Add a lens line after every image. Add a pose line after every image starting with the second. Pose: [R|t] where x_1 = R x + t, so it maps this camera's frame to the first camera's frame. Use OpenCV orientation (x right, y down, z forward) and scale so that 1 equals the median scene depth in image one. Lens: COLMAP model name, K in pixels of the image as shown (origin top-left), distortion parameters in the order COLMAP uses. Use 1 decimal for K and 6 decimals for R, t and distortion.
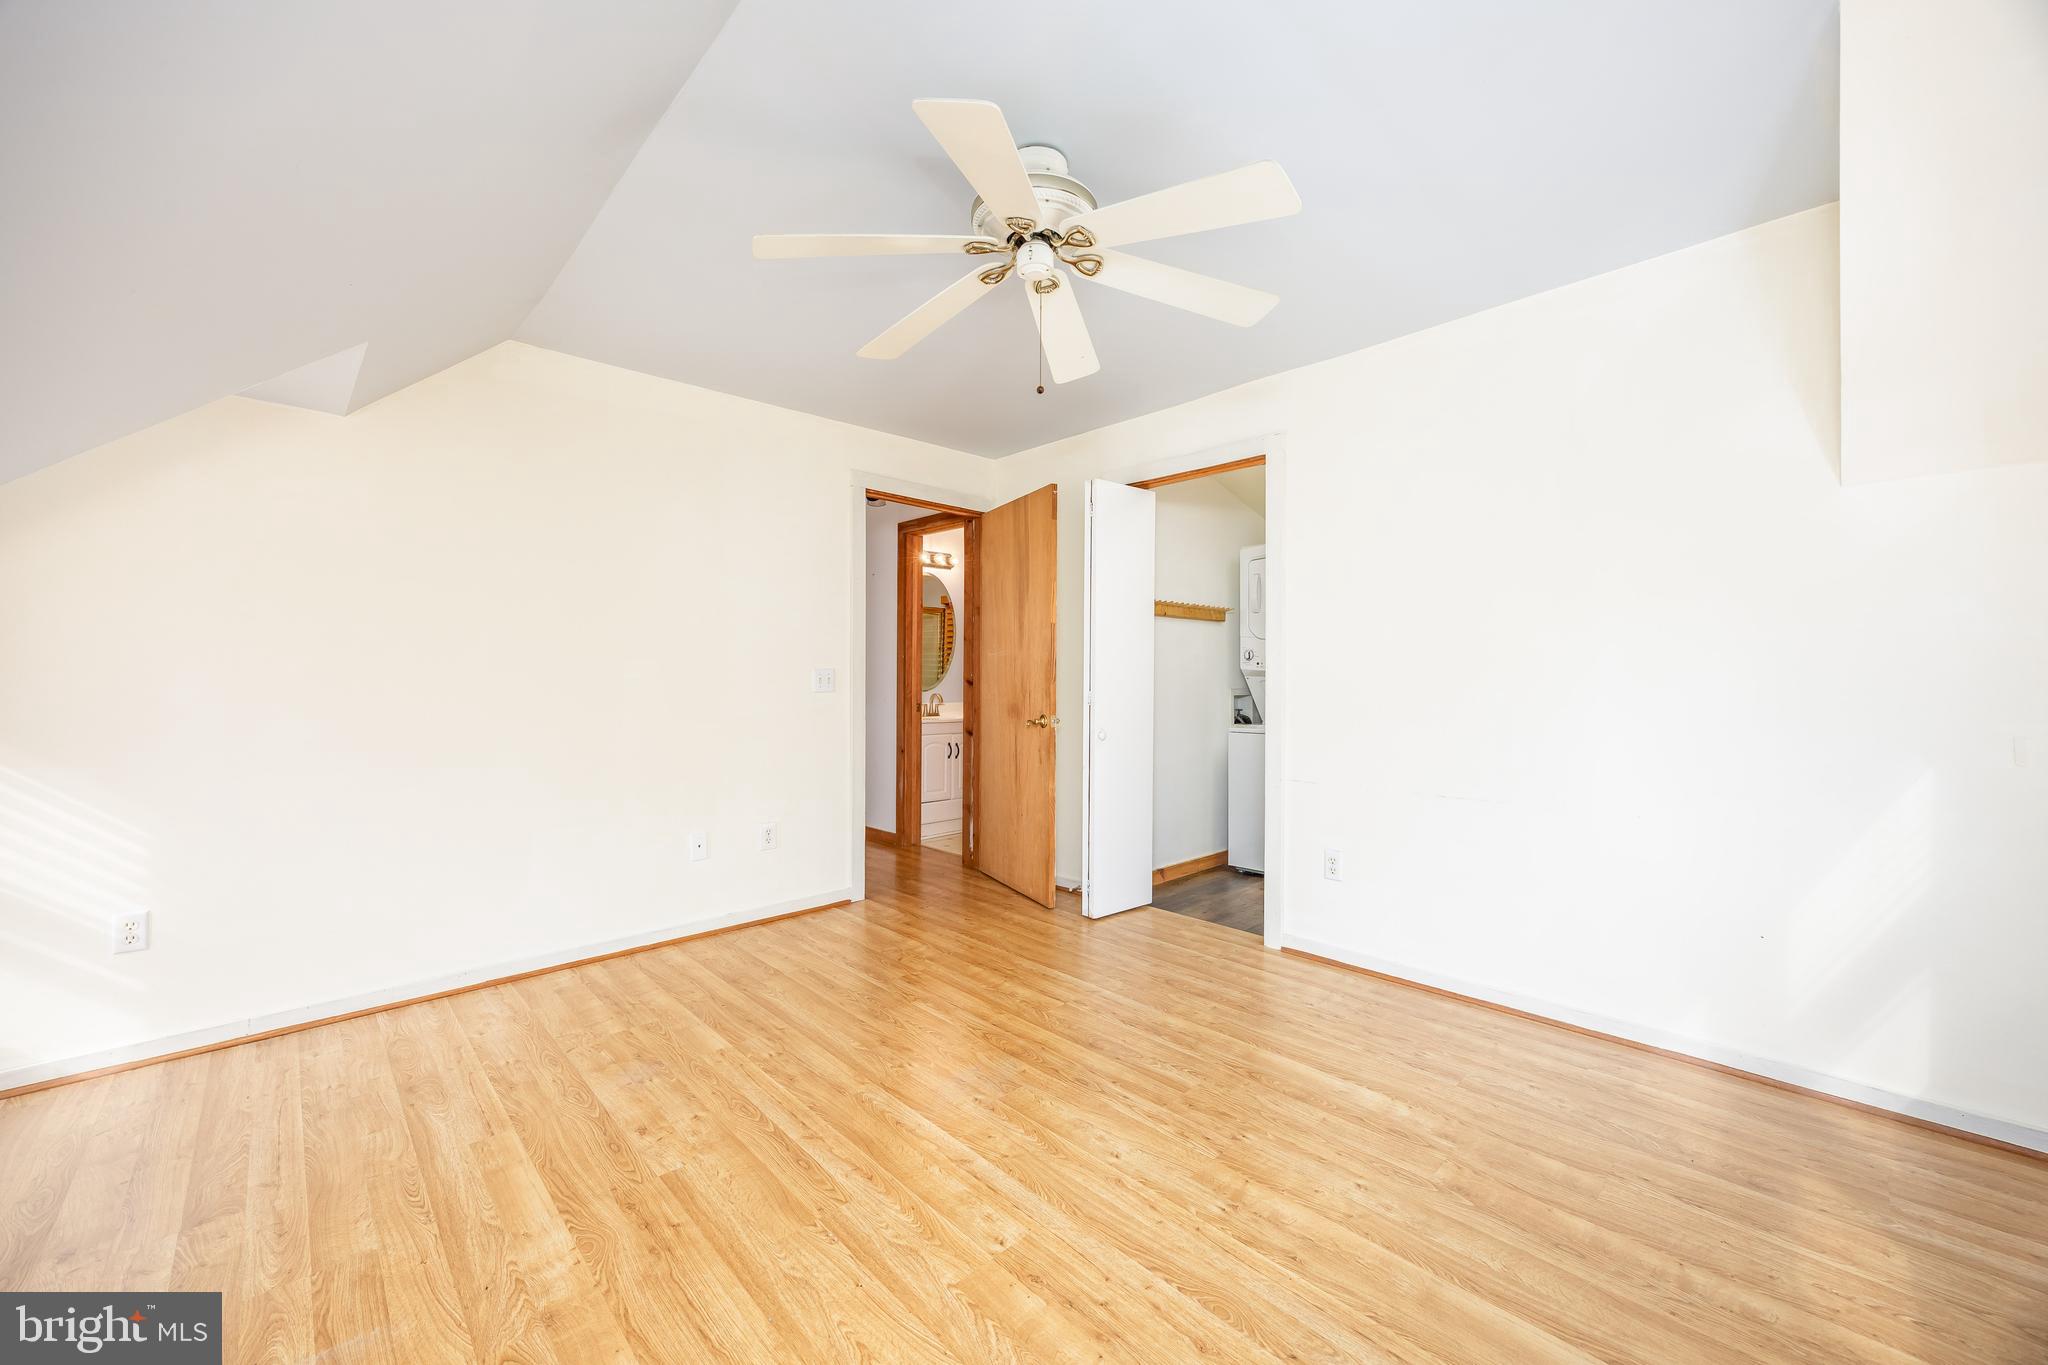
lens RADIAL K [[780.0, 0, 1025.8], [0, 780.0, 683.4], [0, 0, 1]] dist [-0.001831, -0.000325]
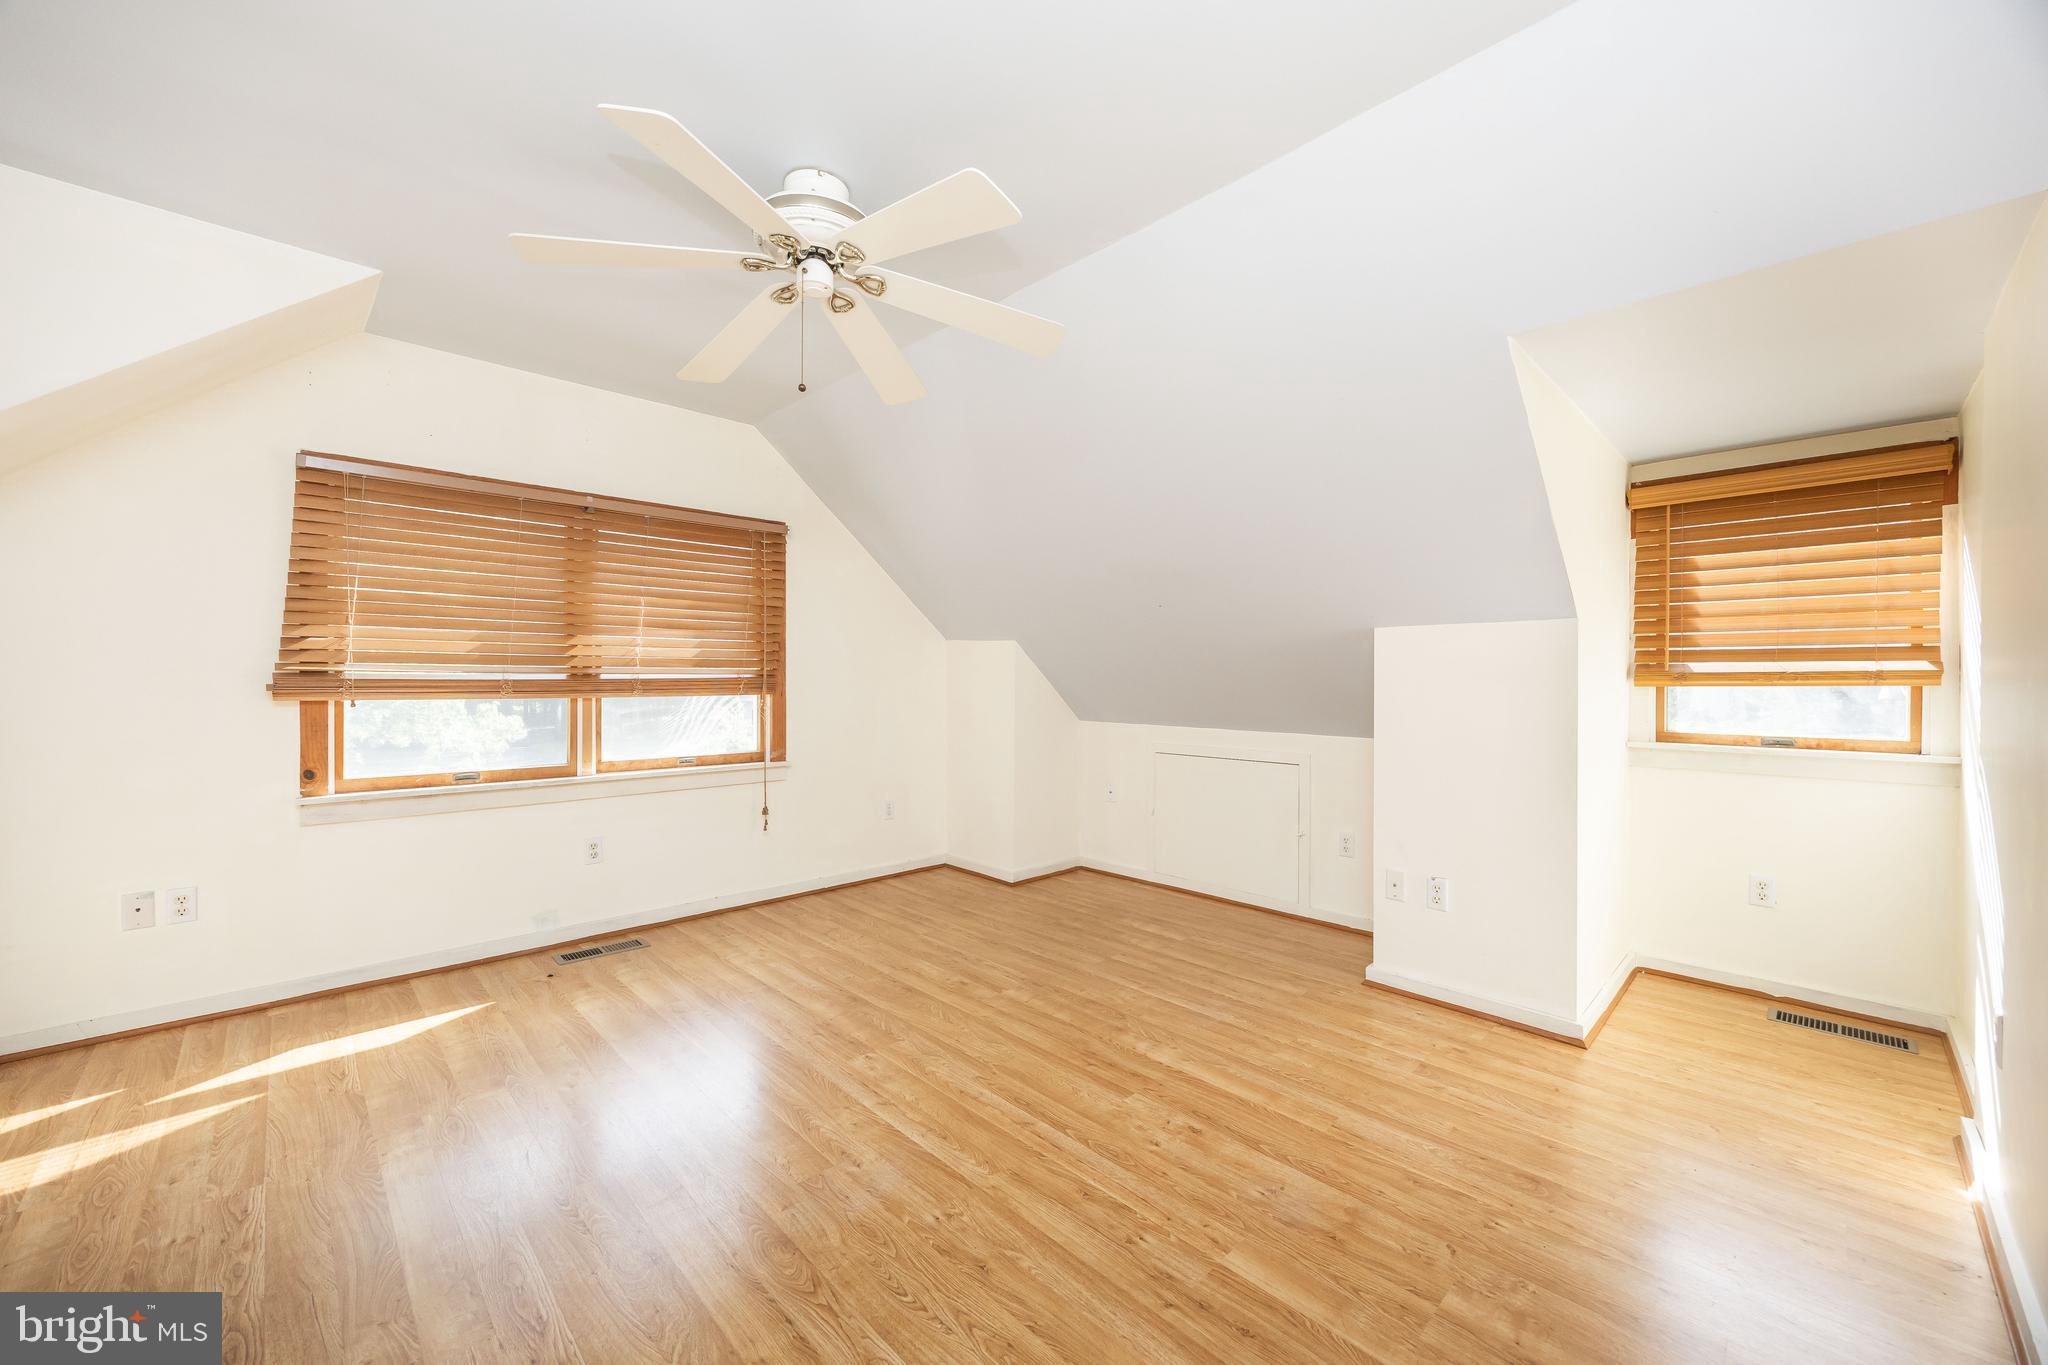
lens RADIAL K [[780.0, 0, 1025.8], [0, 780.0, 683.4], [0, 0, 1]] dist [-0.001831, -0.000325]
pose [[-0.999972, -0.004635, -0.005868, -0.246028], [-0.004709, 0.999909, 0.012680, -0.020740], [0.005809, 0.012707, -0.999902, 1.883094]]
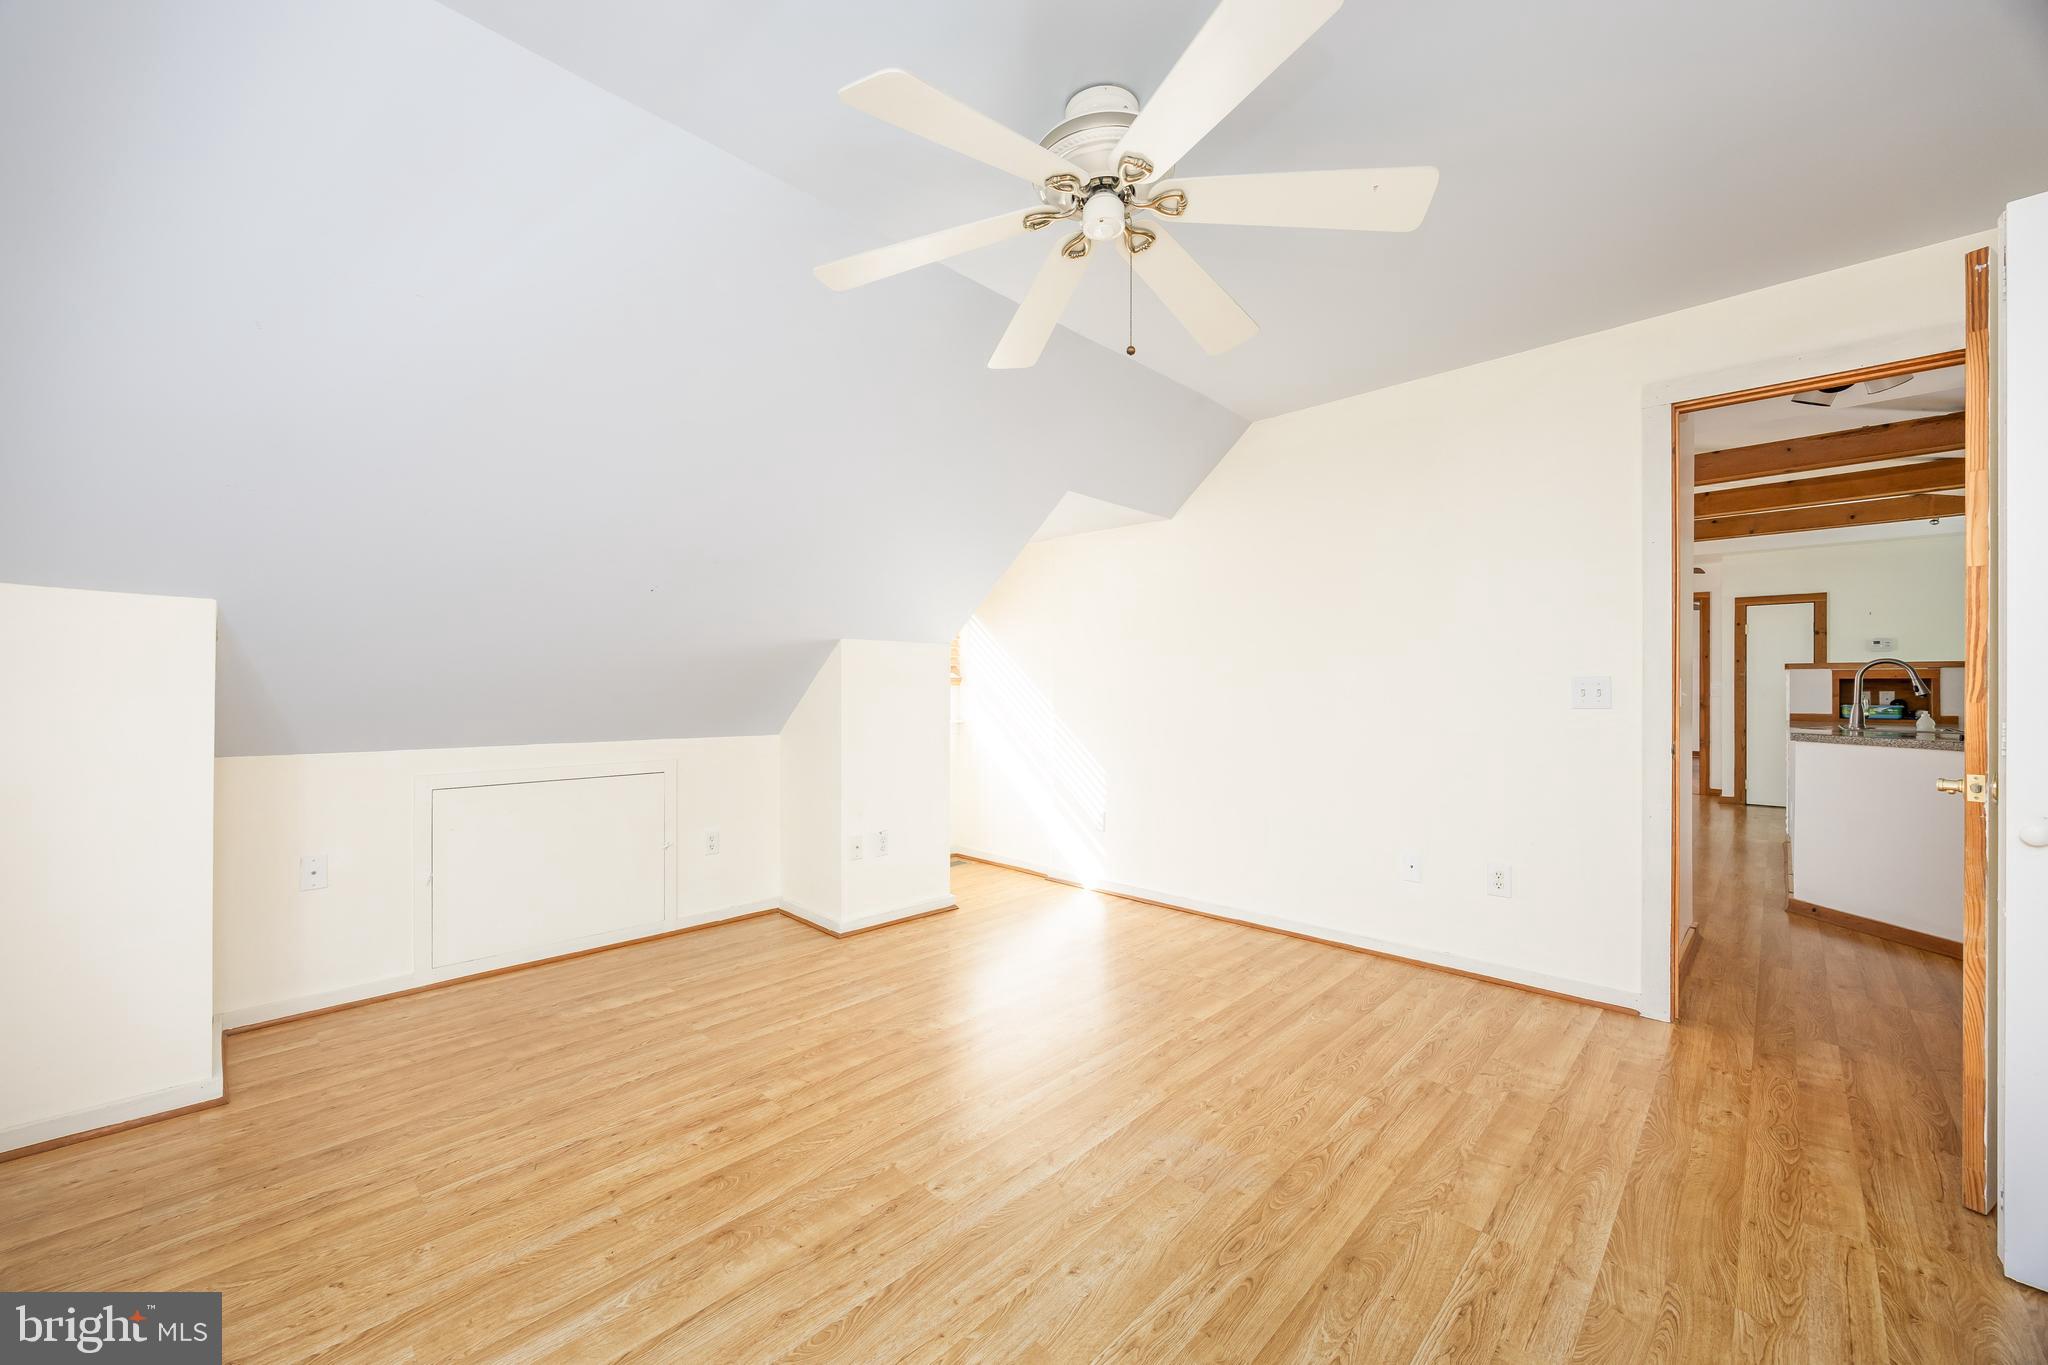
lens RADIAL K [[780.0, 0, 1025.8], [0, 780.0, 683.4], [0, 0, 1]] dist [-0.001831, -0.000325]
pose [[0.037777, -0.004453, -0.999276, 0.828393], [-0.010086, 0.999937, -0.004838, -0.005720], [0.999235, 0.010262, 0.037730, 0.810284]]
